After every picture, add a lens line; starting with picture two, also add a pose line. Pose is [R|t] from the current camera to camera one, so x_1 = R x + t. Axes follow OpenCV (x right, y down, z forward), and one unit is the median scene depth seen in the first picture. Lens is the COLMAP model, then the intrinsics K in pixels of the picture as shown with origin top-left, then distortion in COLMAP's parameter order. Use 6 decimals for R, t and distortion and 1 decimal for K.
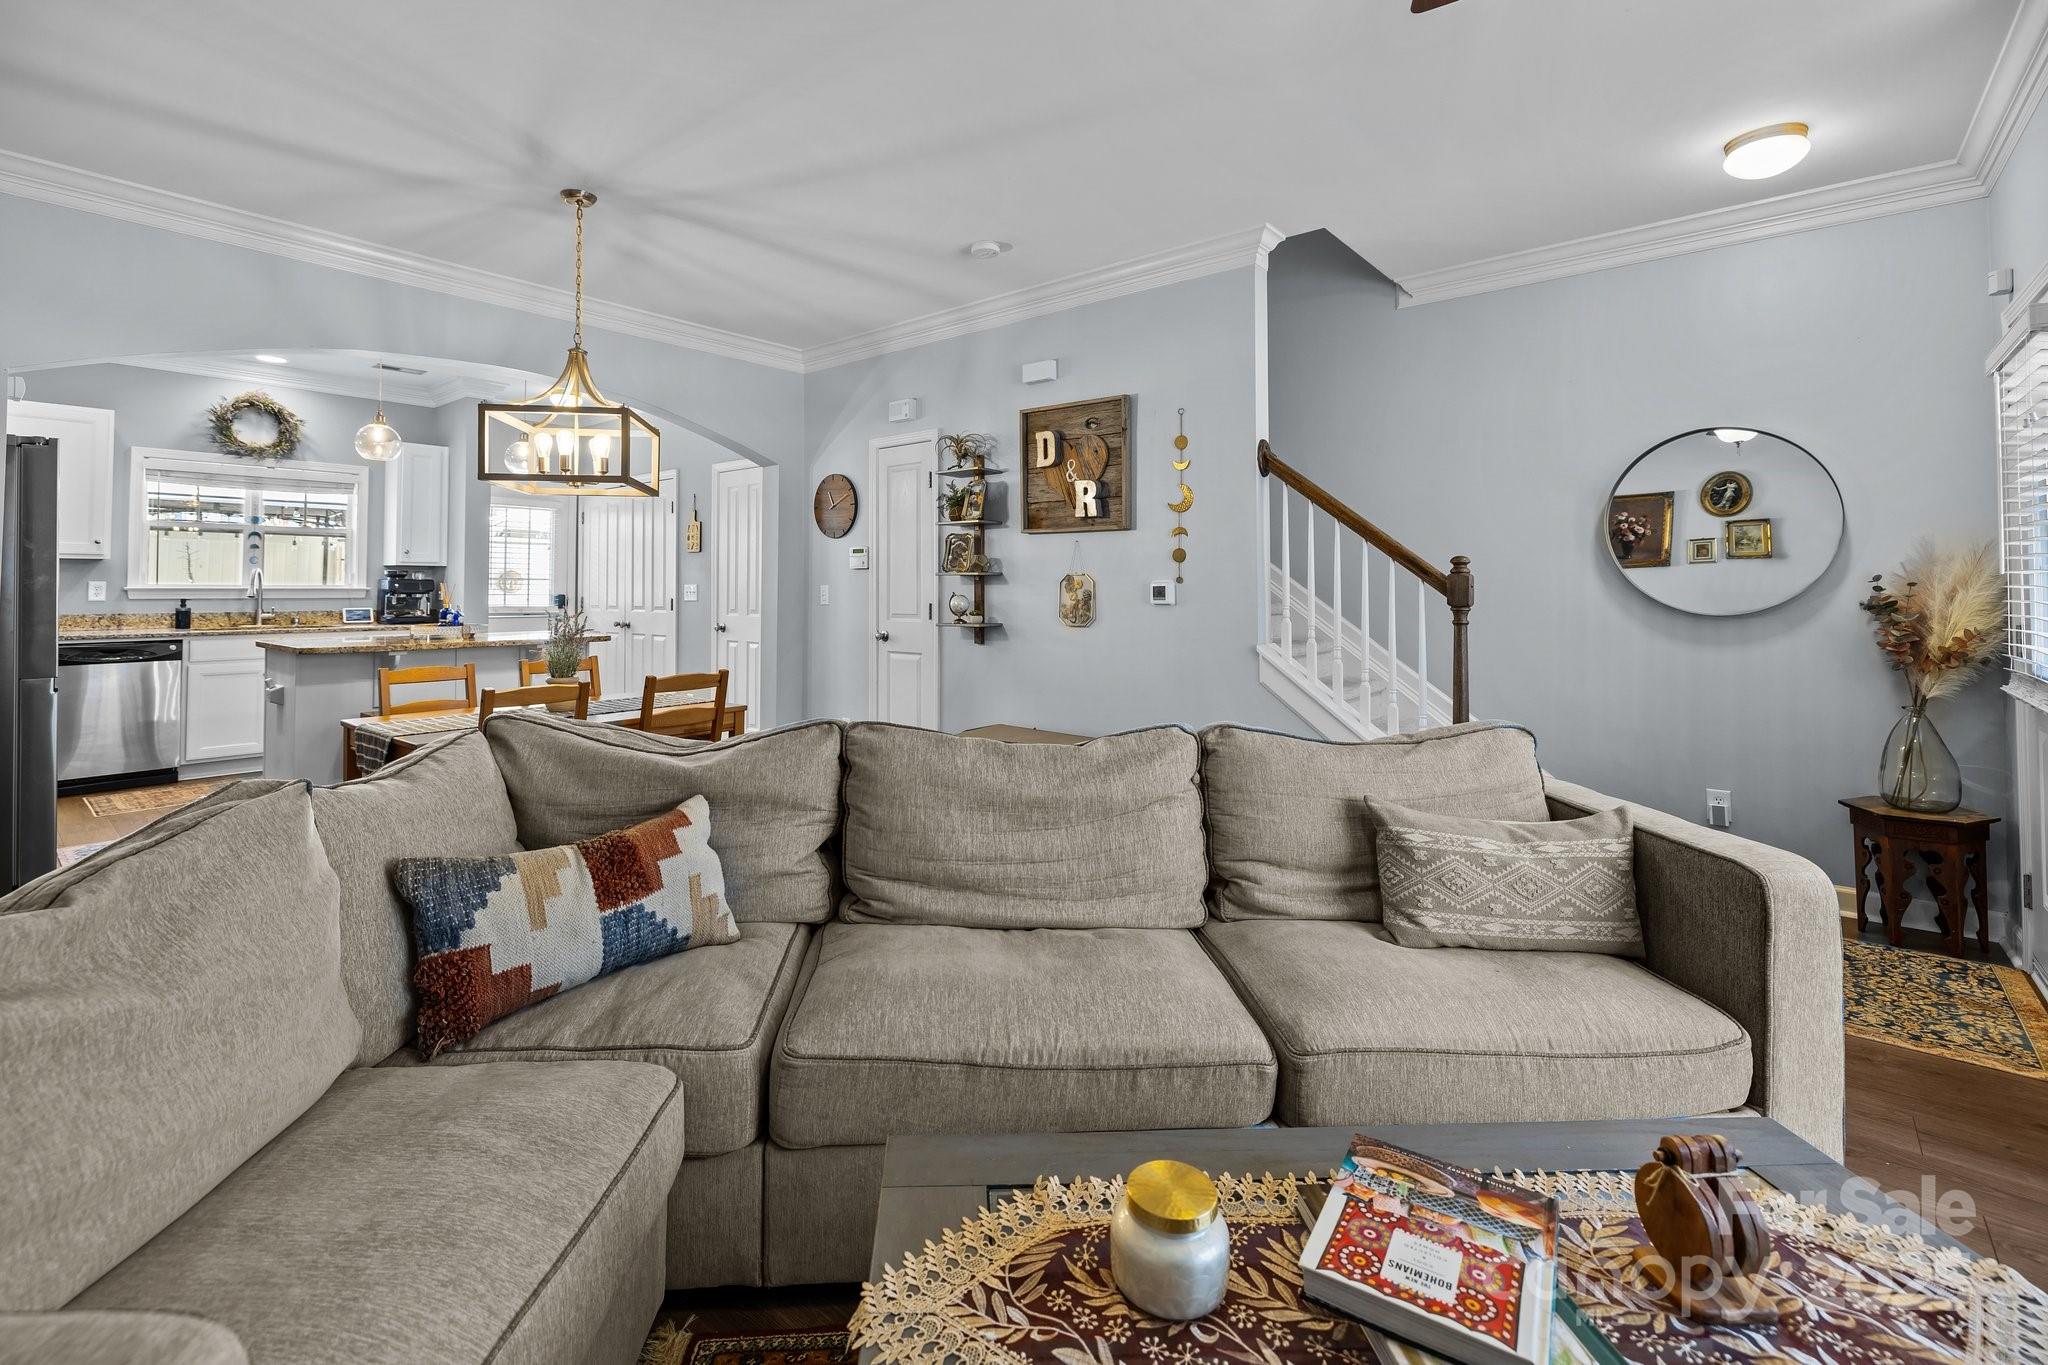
lens RADIAL K [[899.2, 0, 996.8], [0, 899.2, 562.9], [0, 0, 1]] dist [-0.000839, -0.000459]
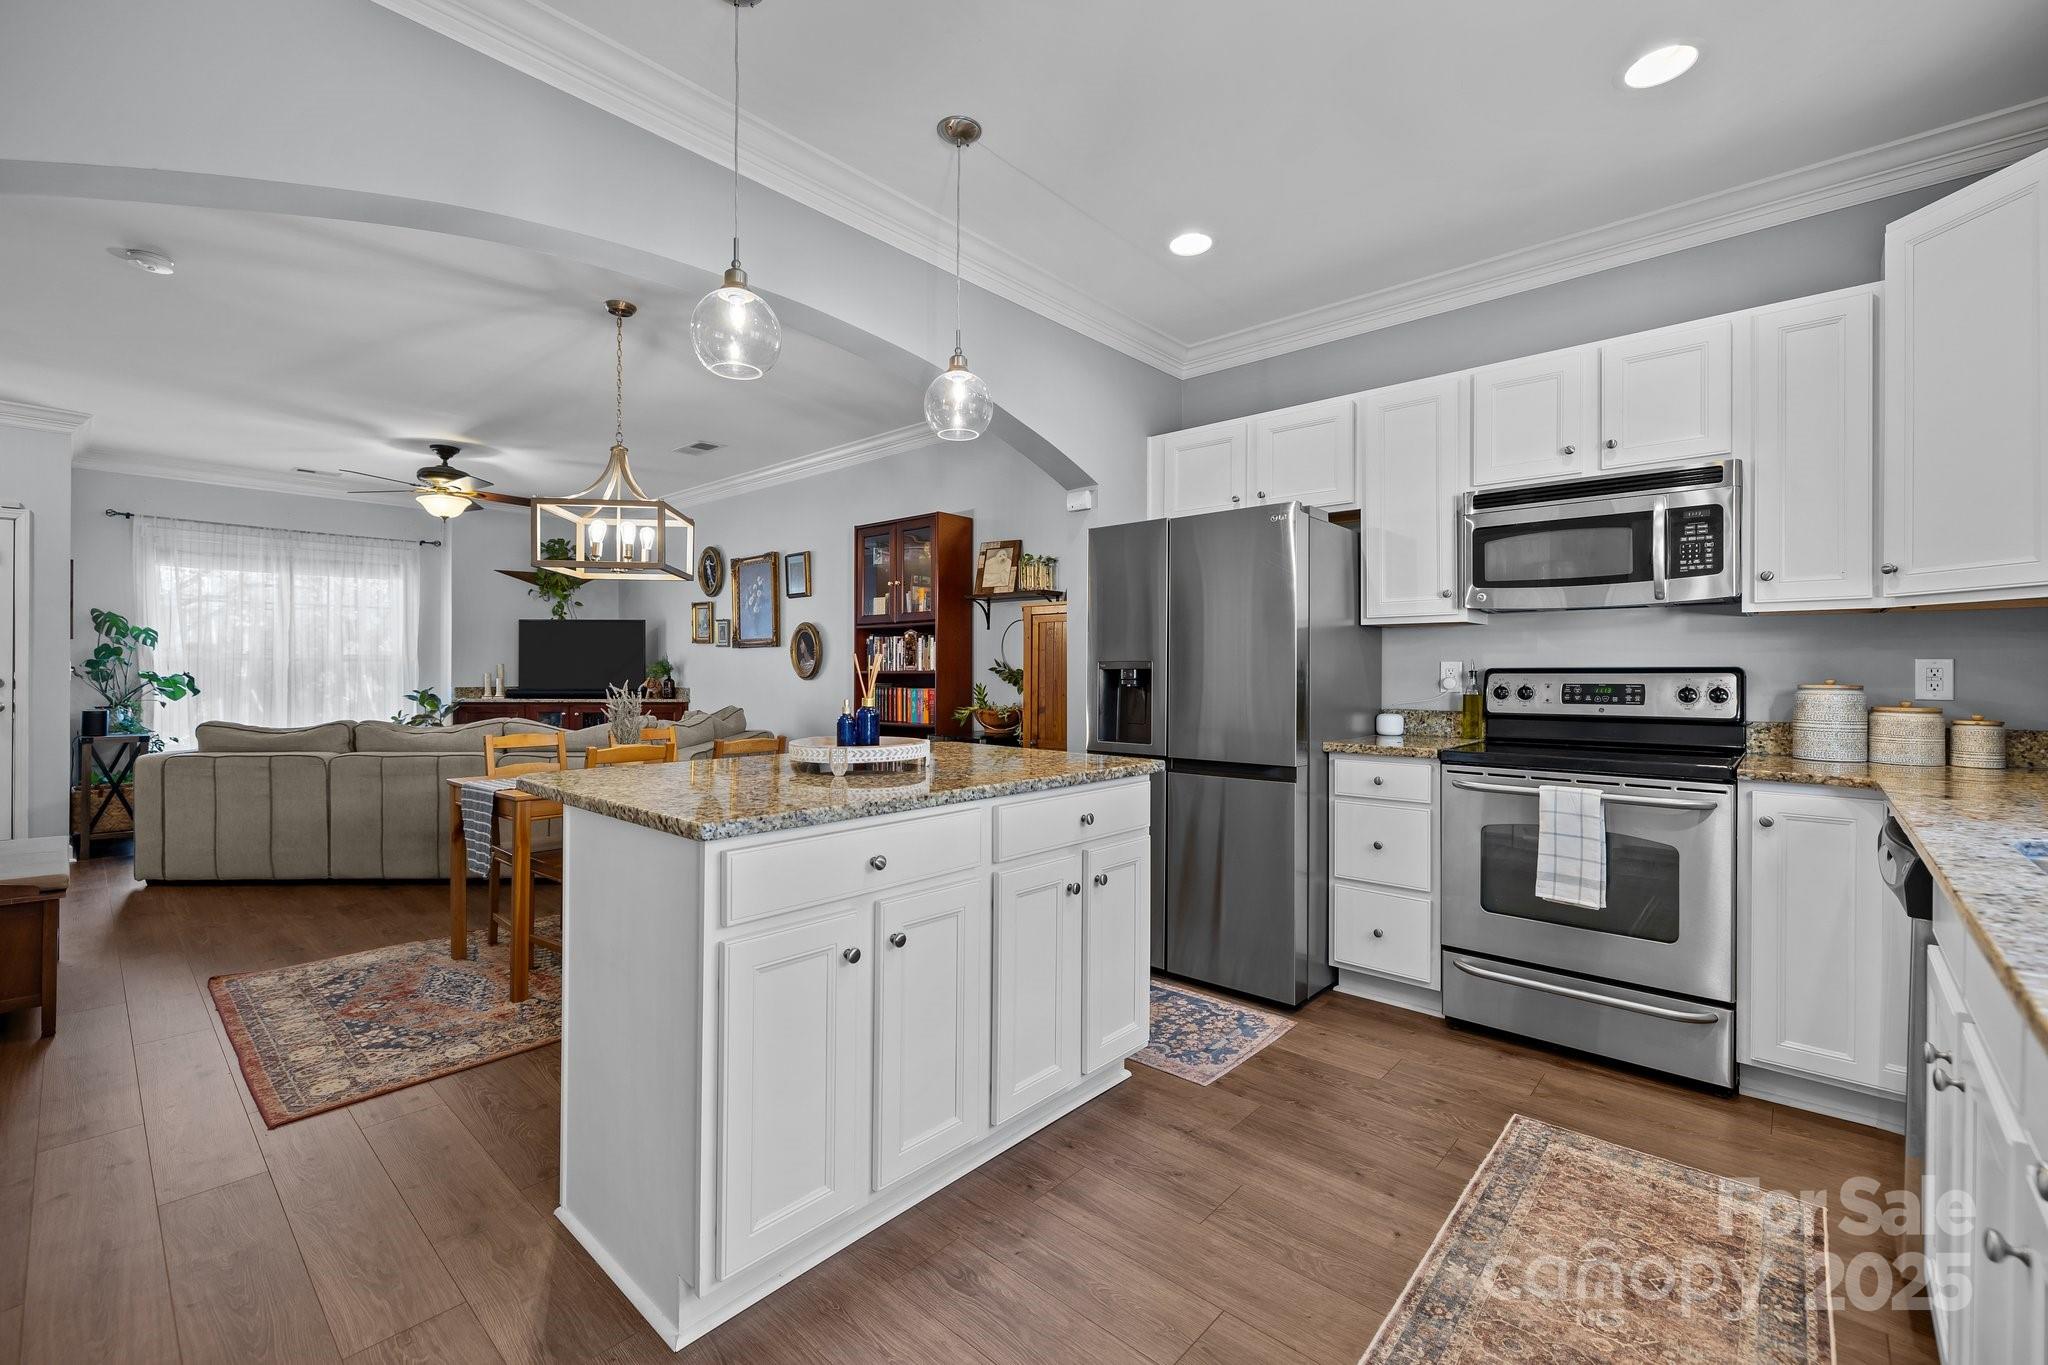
lens RADIAL K [[866.0, 0, 1001.5], [0, 866.0, 668.1], [0, 0, 1]] dist [-0.000484, -0.000033]
pose [[-0.999395, -0.007511, 0.033946, -0.838105], [-0.008519, 0.999524, -0.029640, 0.051879], [-0.033707, -0.029911, -0.998984, 1.747977]]
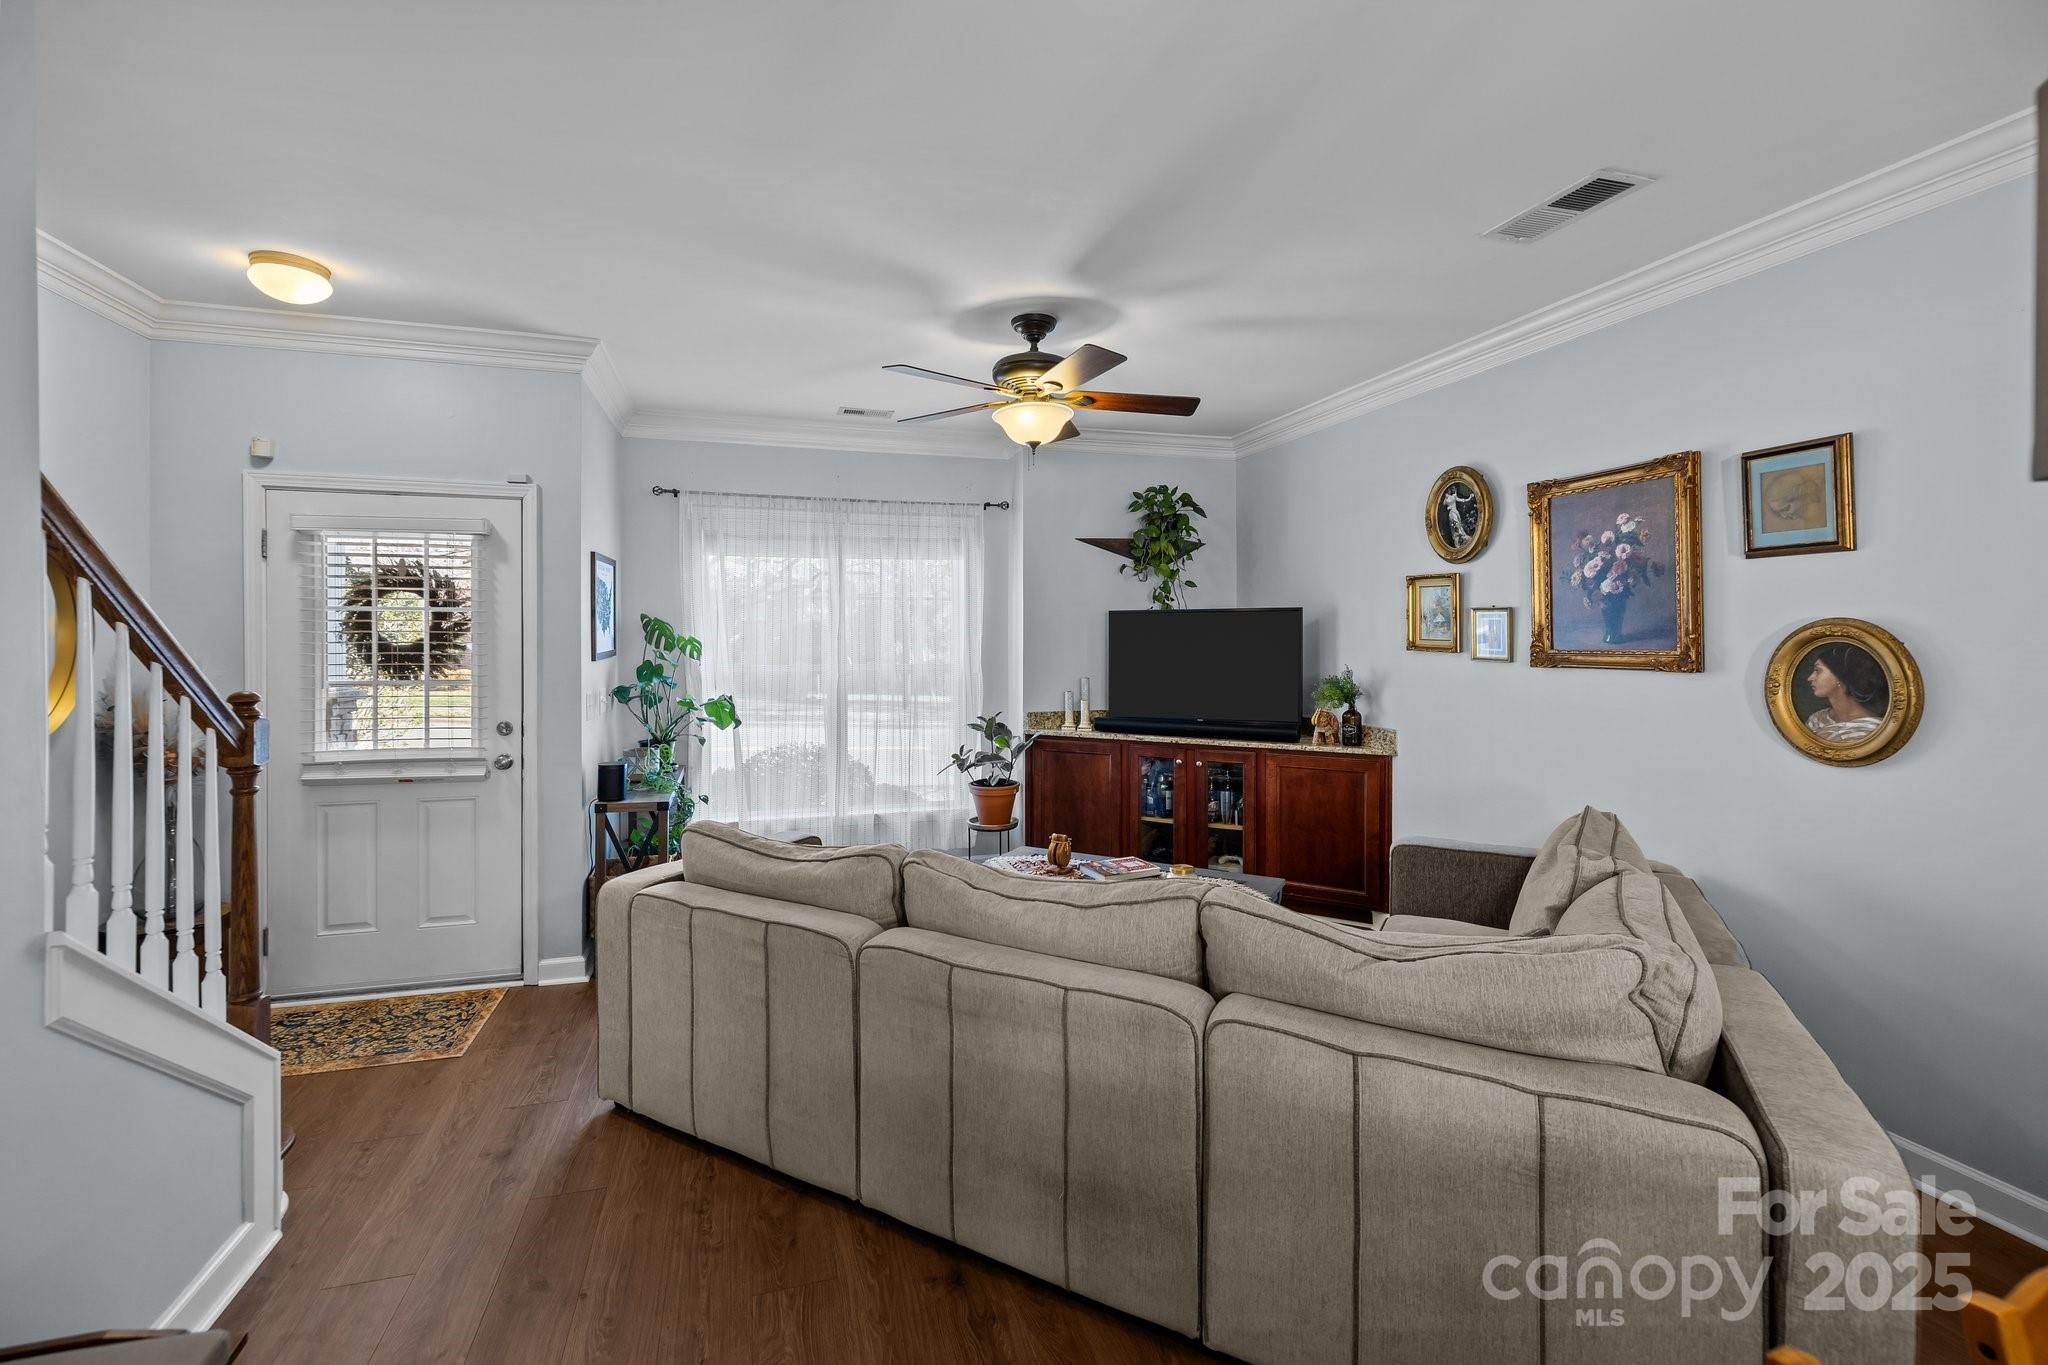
lens RADIAL K [[873.4, 0, 1001.9], [0, 873.4, 640.2], [0, 0, 1]] dist [0.000484, 0.000290]
pose [[-0.836984, -0.007933, 0.547170, -0.270846], [-0.019591, 0.999688, -0.015474, -0.038305], [-0.546877, -0.023671, -0.836878, 1.026257]]
